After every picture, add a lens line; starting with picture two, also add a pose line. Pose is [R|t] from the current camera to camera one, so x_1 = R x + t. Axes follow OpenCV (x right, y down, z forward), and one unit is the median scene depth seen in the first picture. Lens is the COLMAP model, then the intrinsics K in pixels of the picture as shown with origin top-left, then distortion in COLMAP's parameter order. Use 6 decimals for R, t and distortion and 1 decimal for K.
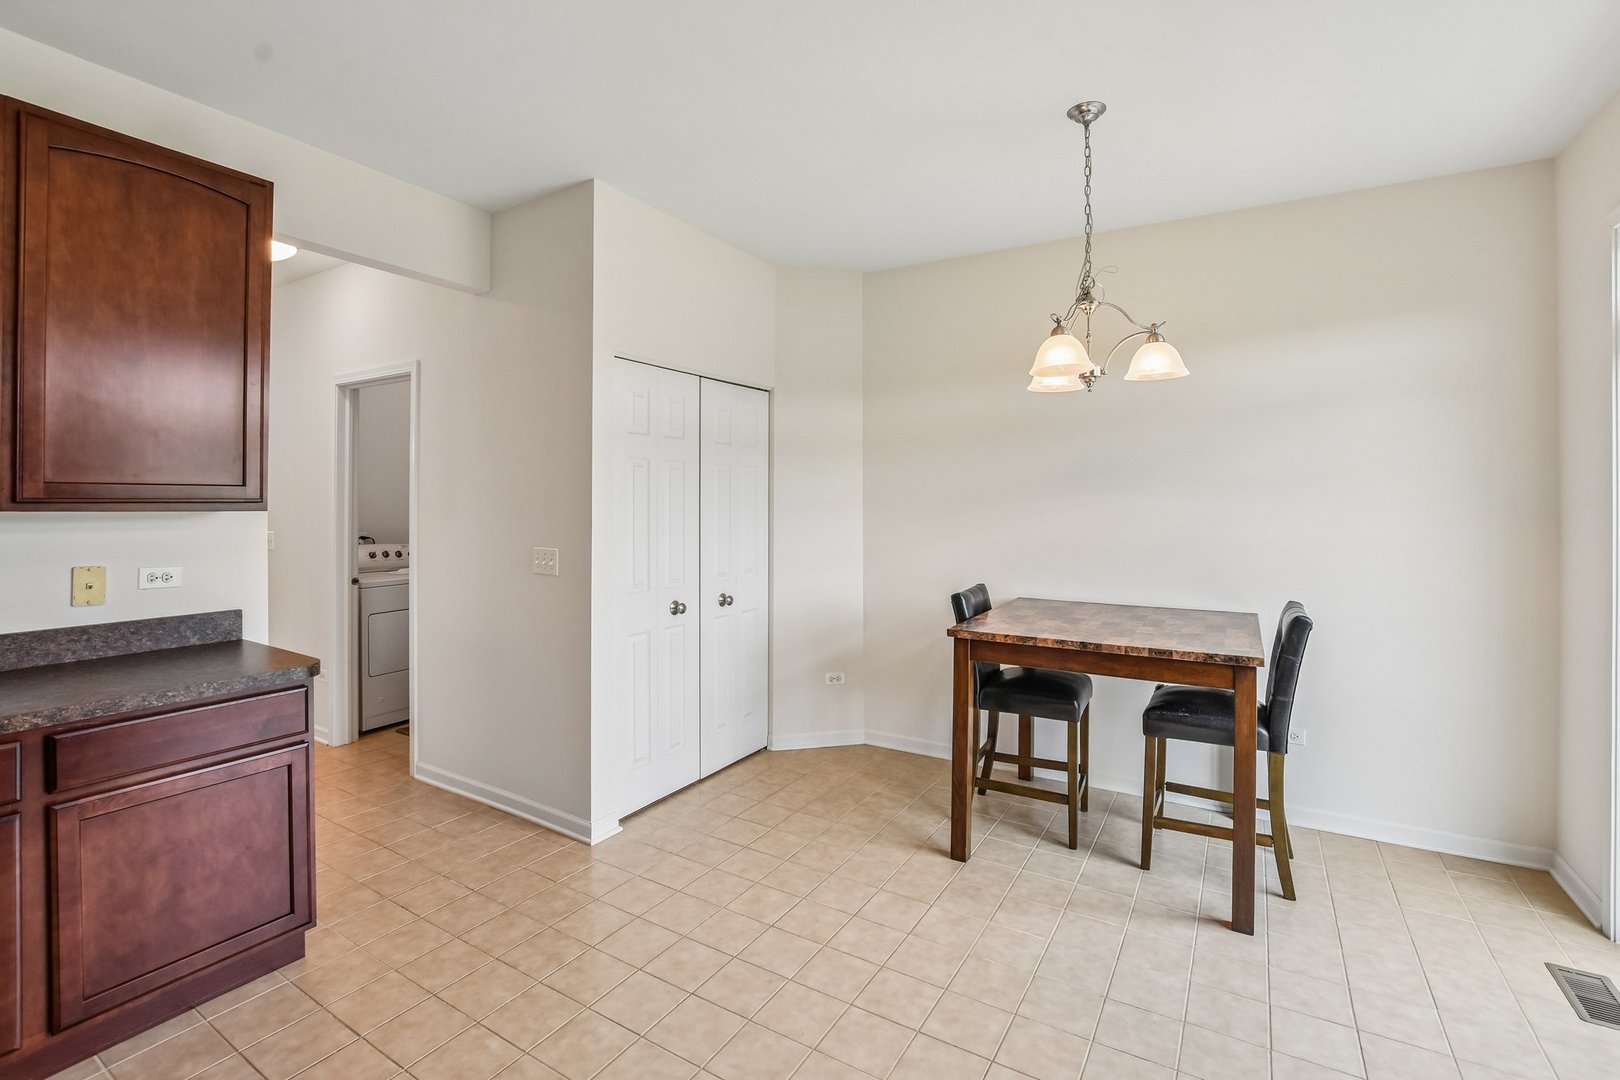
lens RADIAL K [[729.2, 0, 805.4], [0, 729.2, 501.3], [0, 0, 1]] dist [-0.032580, 0.004862]
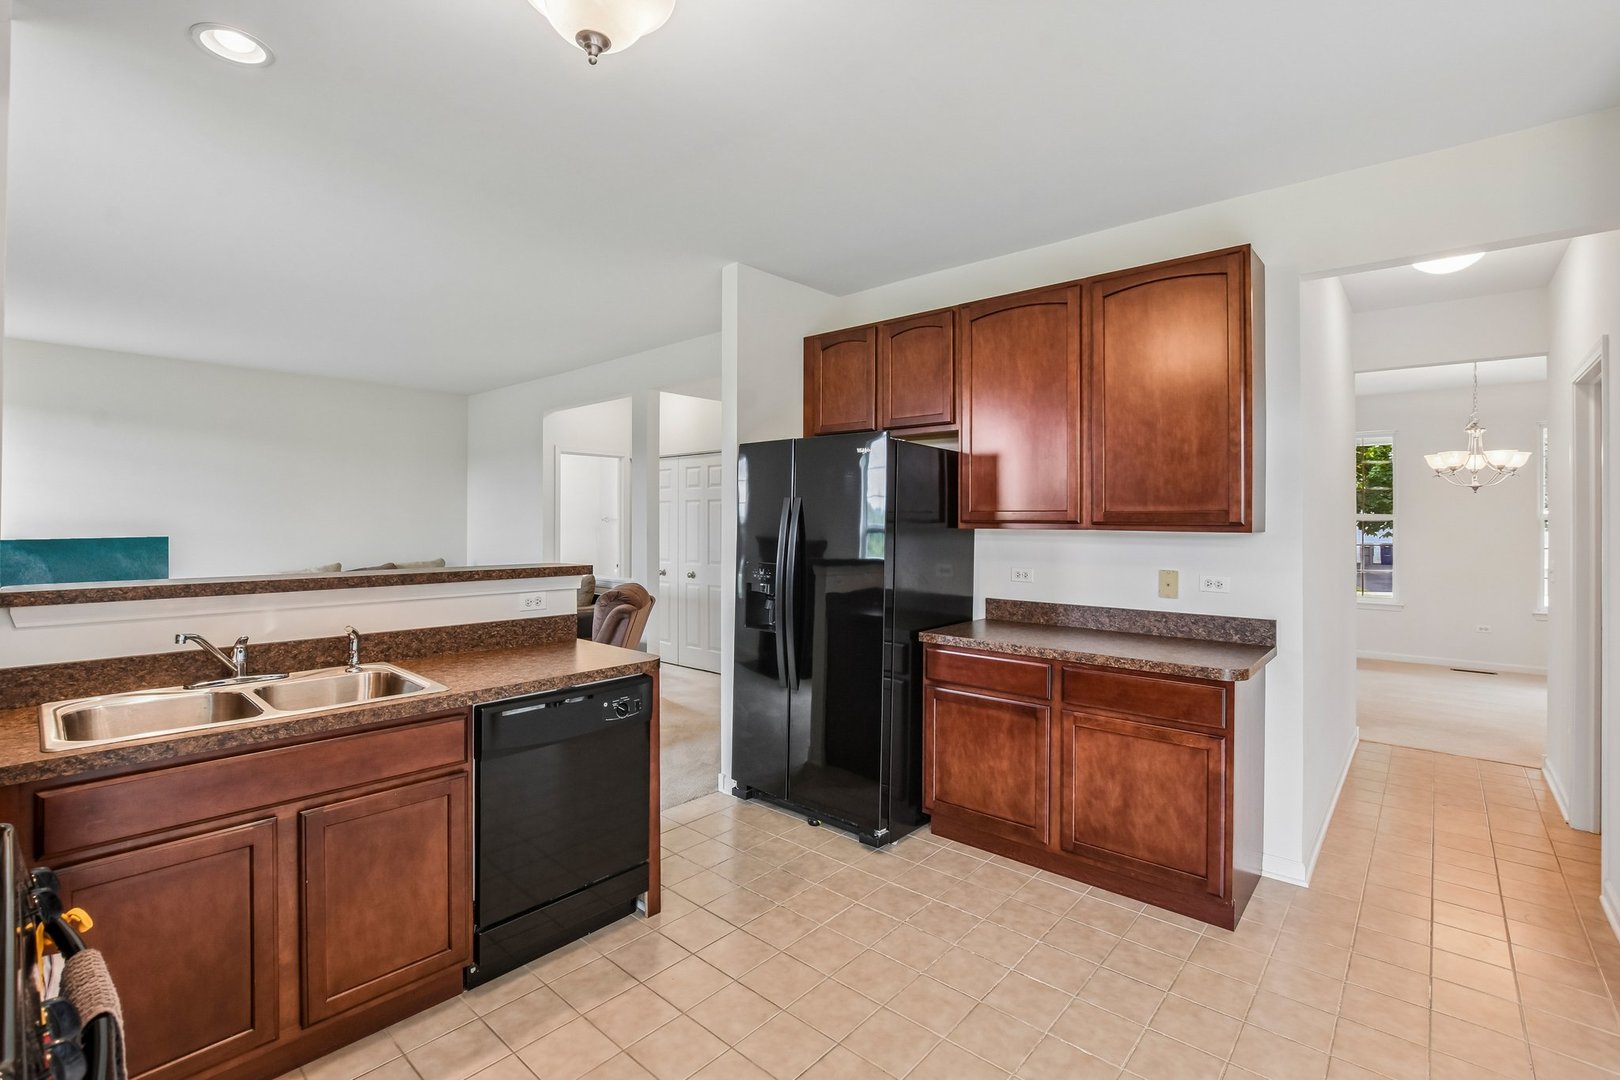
lens RADIAL K [[729.2, 0, 811.3], [0, 729.2, 515.3], [0, 0, 1]] dist [-0.032580, 0.004862]
pose [[-0.176281, -0.015173, -0.984223, 0.444691], [-0.002494, 0.999885, -0.014968, 0.004779], [0.984337, -0.000184, -0.176298, 0.459736]]
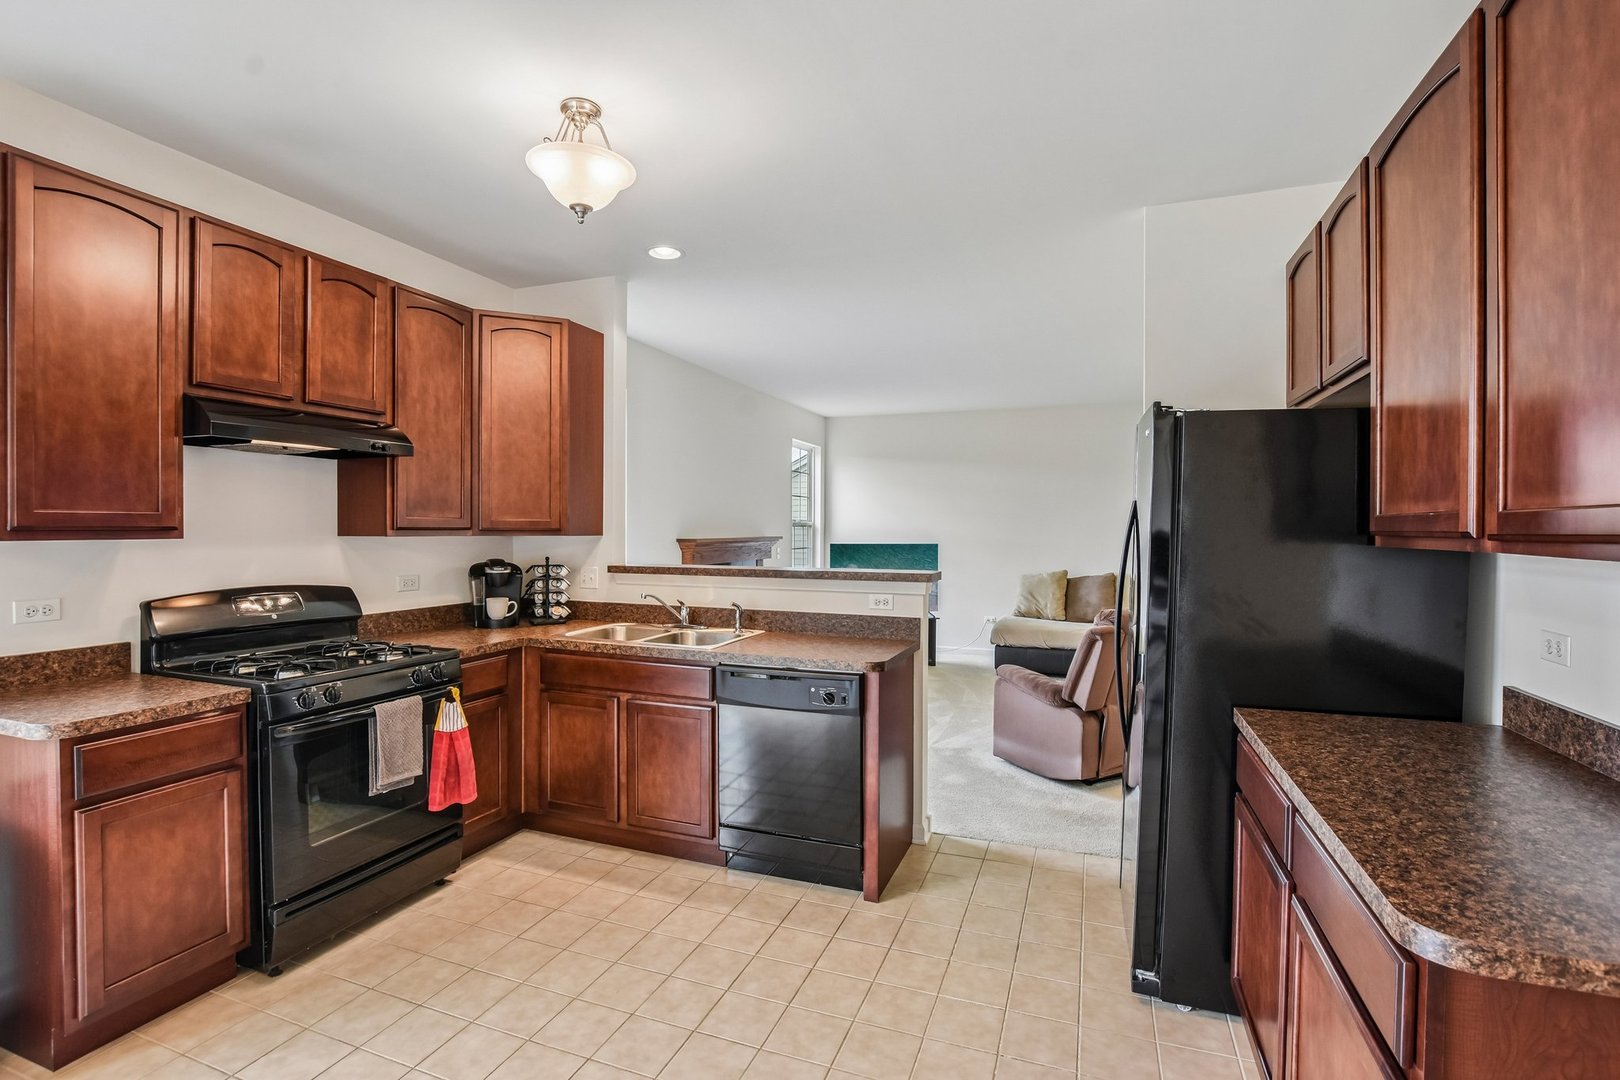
lens RADIAL K [[753.9, 0, 800.8], [0, 753.9, 536.8], [0, 0, 1]] dist [-0.019327, -0.001369]
pose [[-0.983568, -0.008725, -0.180327, -0.178285], [-0.010106, 0.999926, 0.006741, -0.001275], [0.180255, 0.008453, -0.983584, 1.110693]]
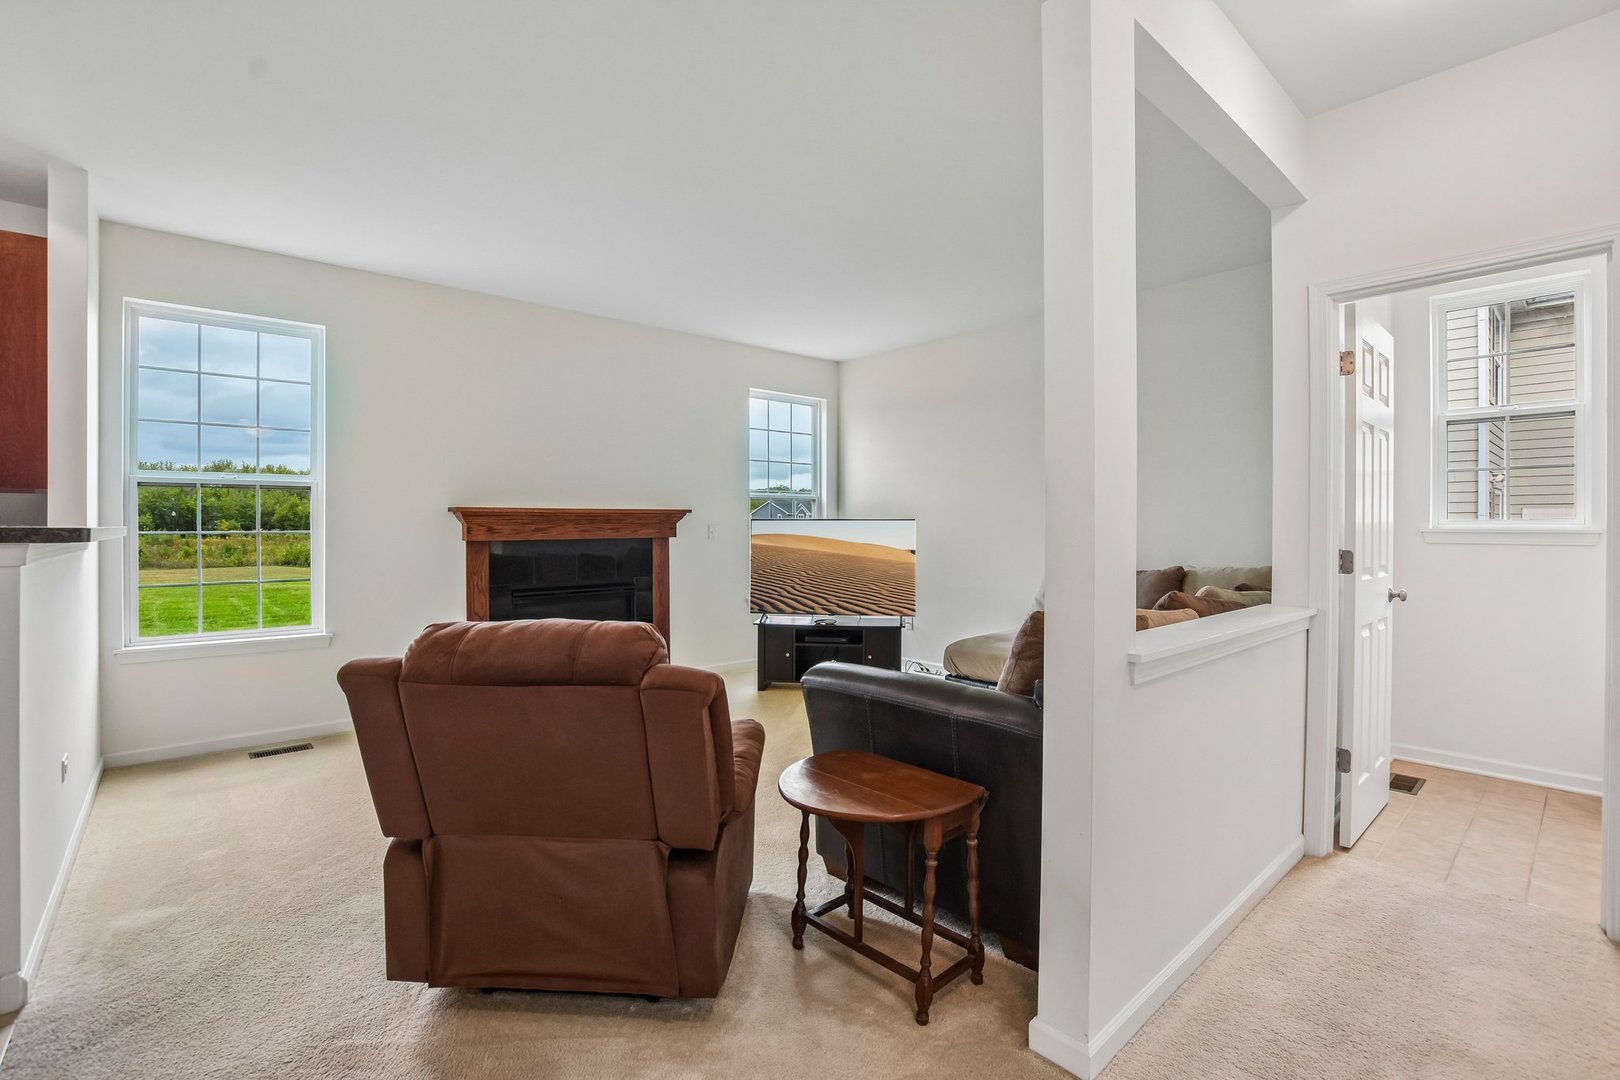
lens RADIAL K [[729.2, 0, 793.7], [0, 729.2, 530.2], [0, 0, 1]] dist [-0.032580, 0.004862]
pose [[-0.954145, -0.007736, 0.299246, -1.540807], [-0.006076, 0.999961, 0.006477, 0.060316], [-0.299284, 0.004361, -0.954154, 0.262170]]
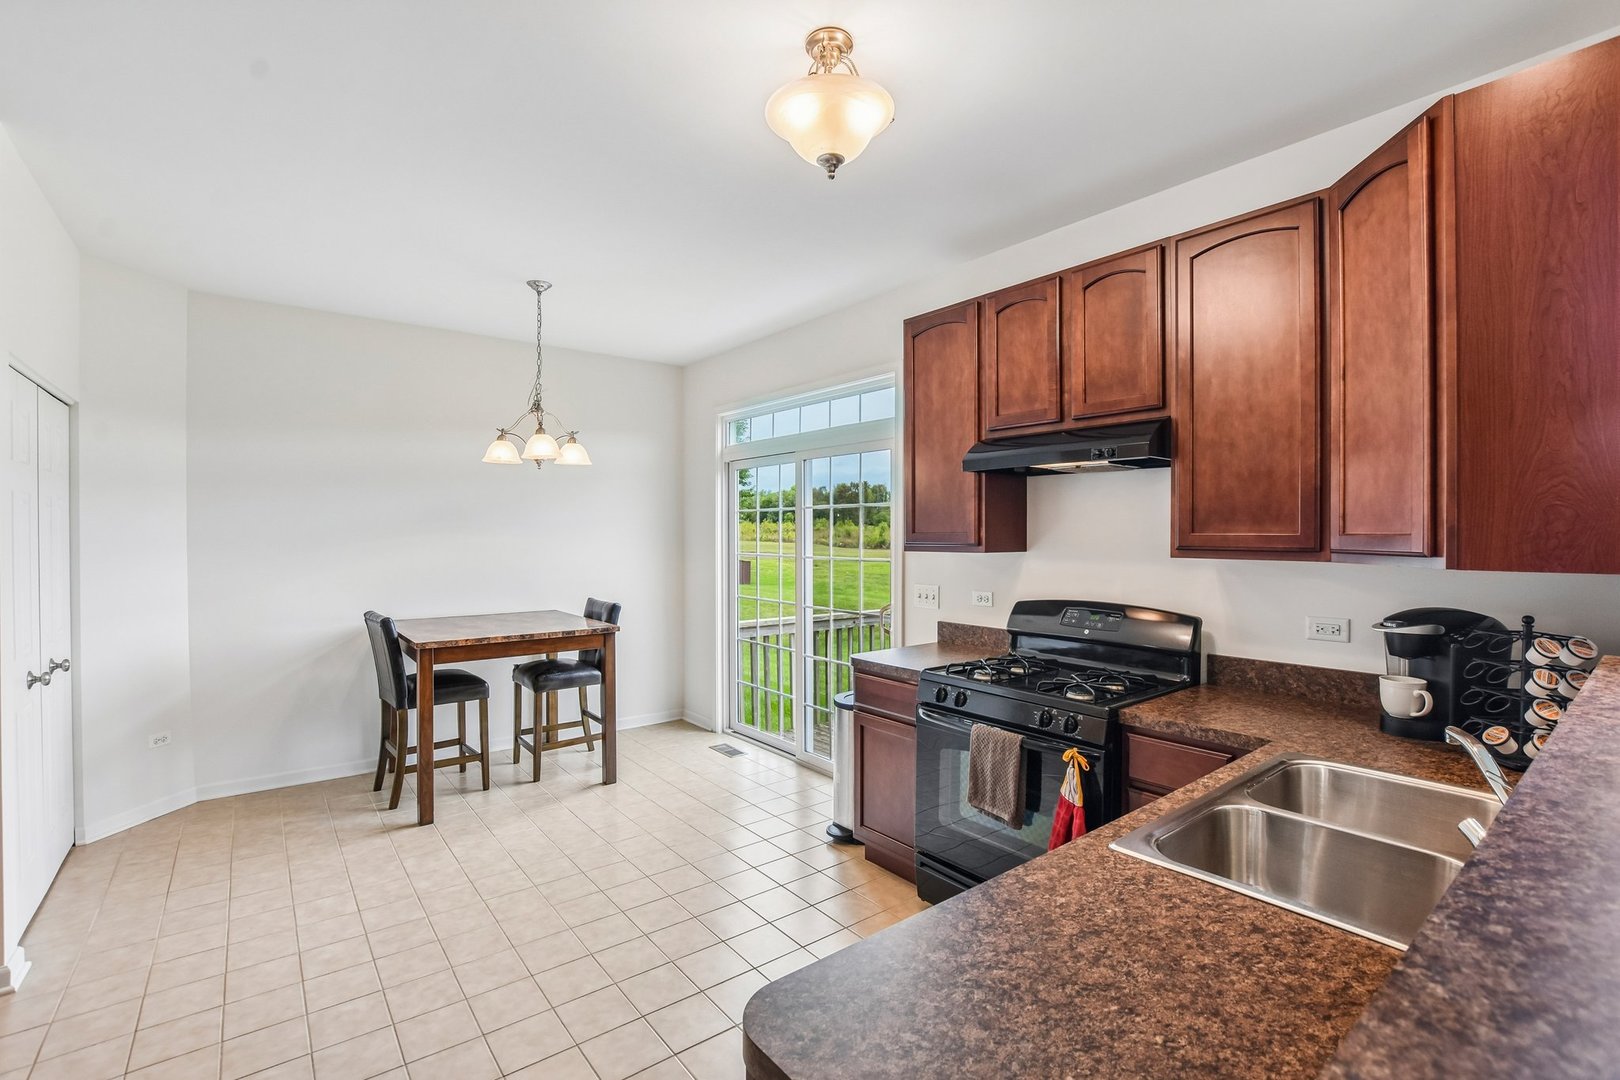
lens RADIAL K [[729.2, 0, 794.2], [0, 729.2, 536.7], [0, 0, 1]] dist [-0.032580, 0.004862]
pose [[0.364637, -0.012300, 0.931068, -0.773703], [0.000266, 0.999914, 0.013106, -0.025616], [-0.931150, -0.004531, 0.364609, -0.062077]]
